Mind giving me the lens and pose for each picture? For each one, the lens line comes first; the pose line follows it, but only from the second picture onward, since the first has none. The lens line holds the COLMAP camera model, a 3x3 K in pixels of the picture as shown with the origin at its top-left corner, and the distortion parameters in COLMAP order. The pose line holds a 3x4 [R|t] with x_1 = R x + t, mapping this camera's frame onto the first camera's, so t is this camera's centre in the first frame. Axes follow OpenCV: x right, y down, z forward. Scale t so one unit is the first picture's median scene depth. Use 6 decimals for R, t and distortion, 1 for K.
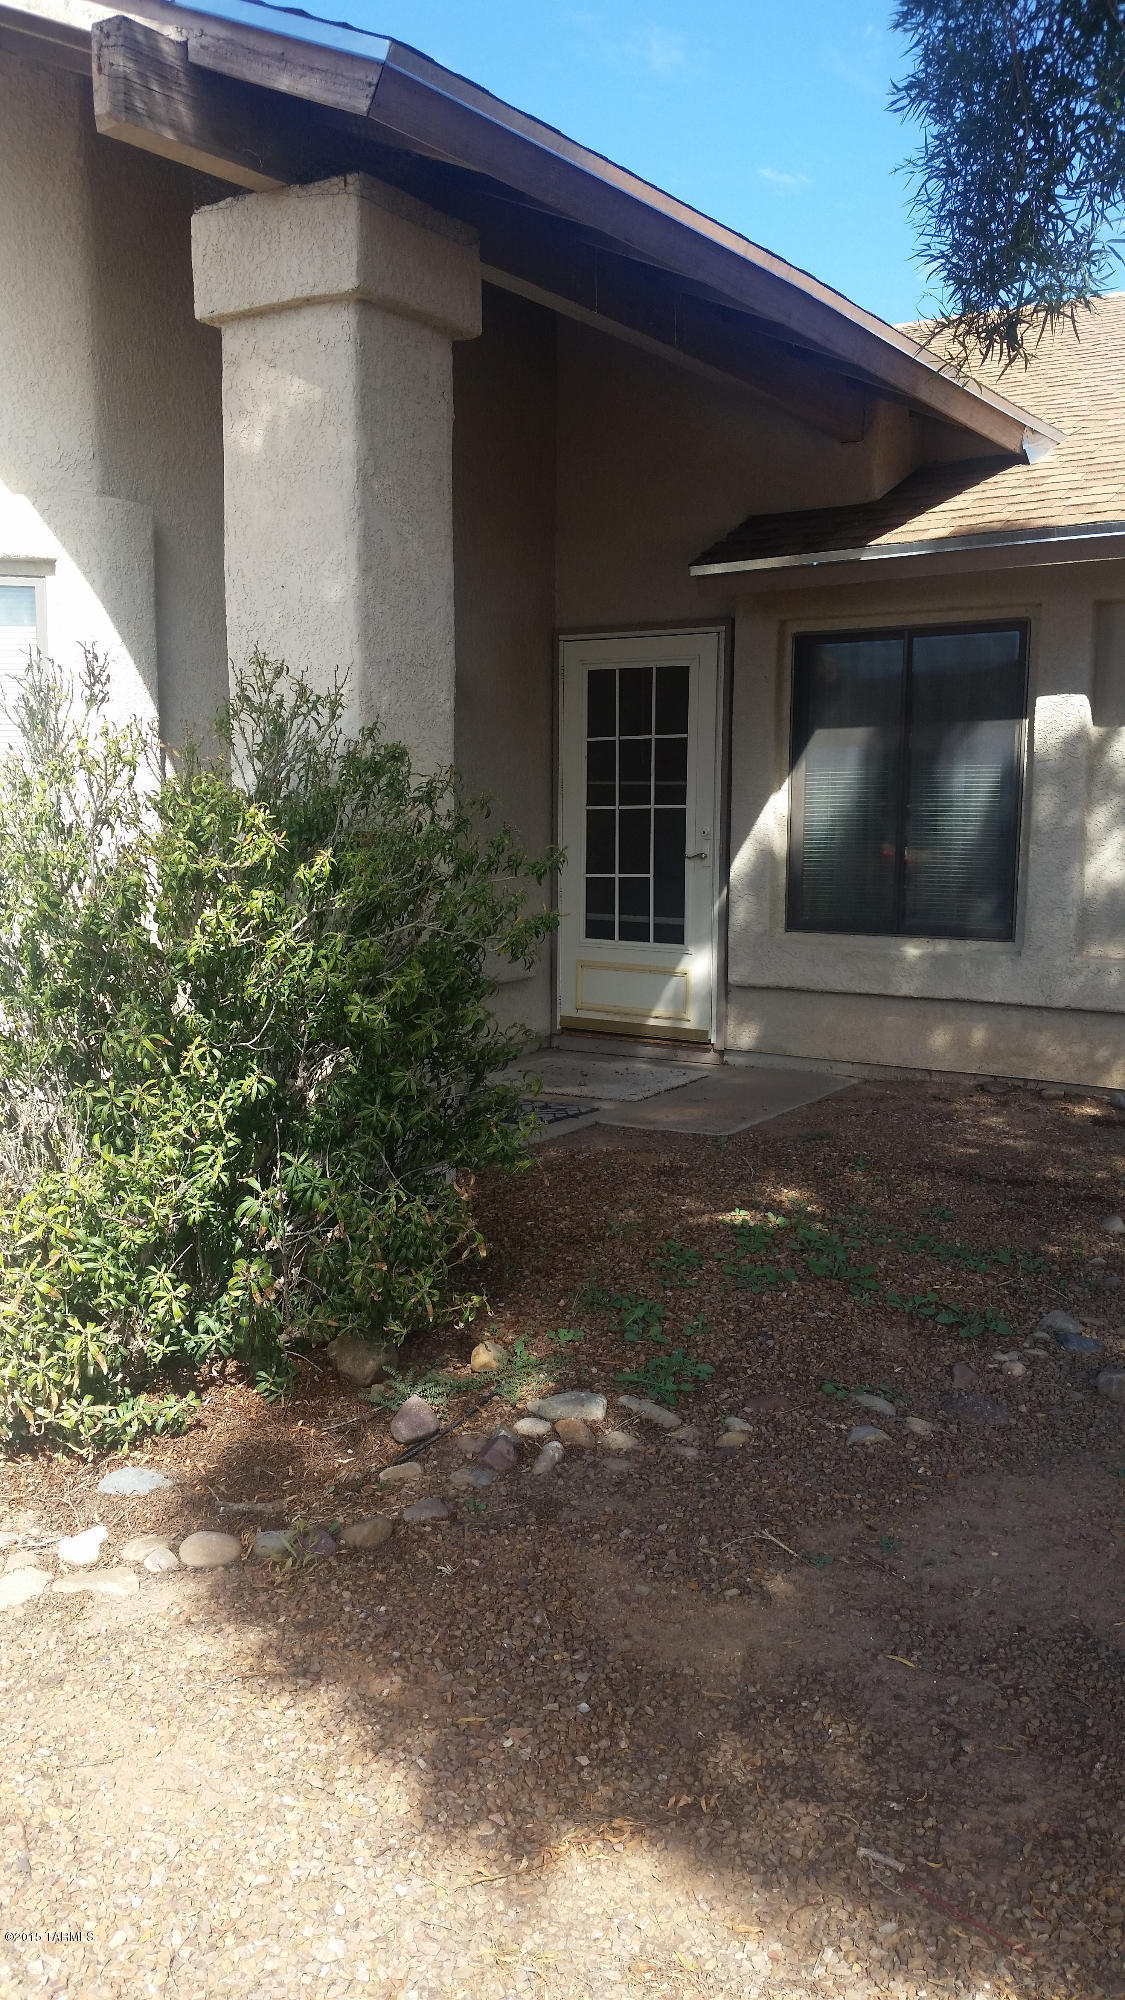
lens RADIAL K [[1663.6, 0, 550.3], [0, 1663.6, 1016.1], [0, 0, 1]] dist [0.112729, -0.232953]
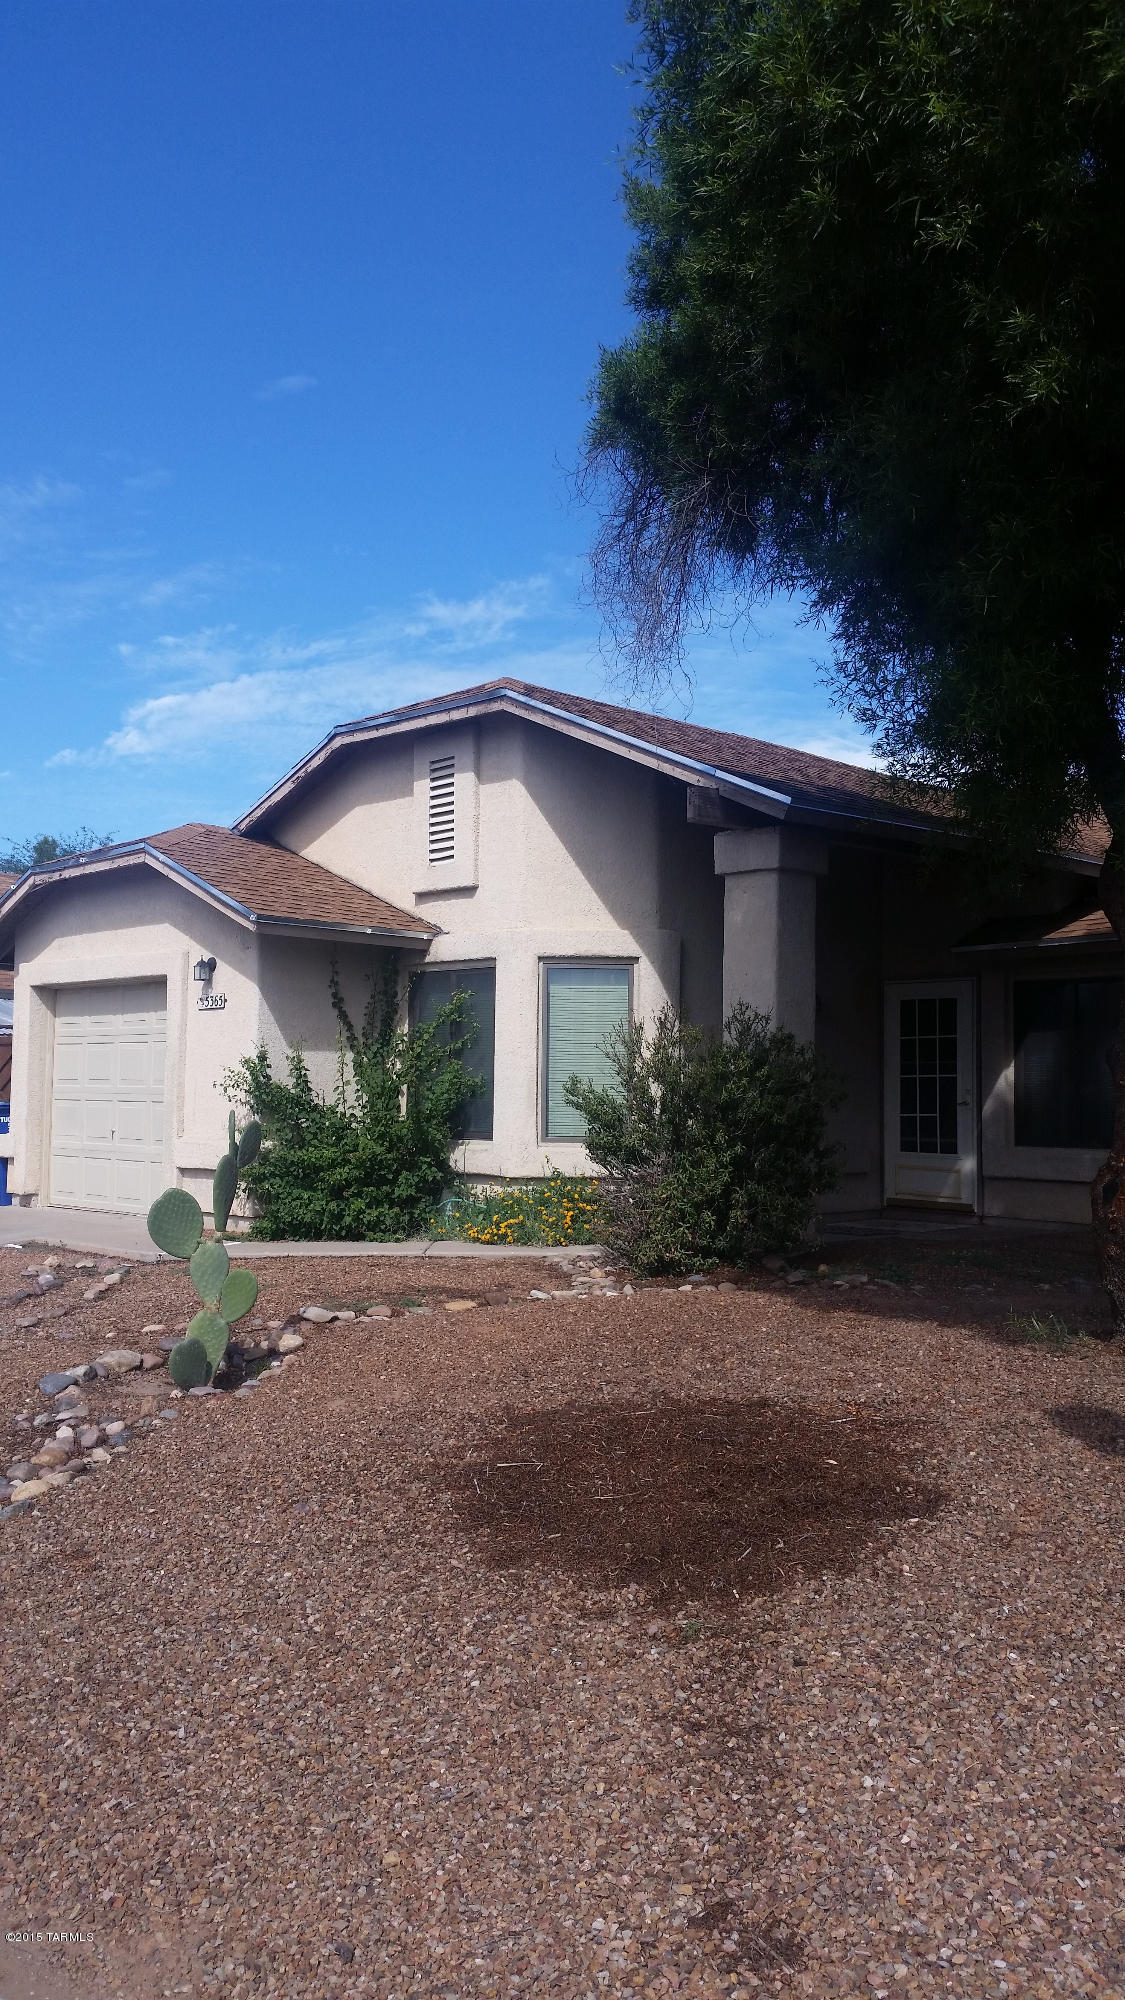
lens RADIAL K [[1663.6, 0, 545.4], [0, 1663.6, 994.1], [0, 0, 1]] dist [0.112729, -0.232953]
pose [[0.971708, -0.007179, -0.236078, 0.082352], [-0.040094, 0.980017, -0.194829, 0.162664], [0.232759, 0.198782, 0.952003, -0.859408]]
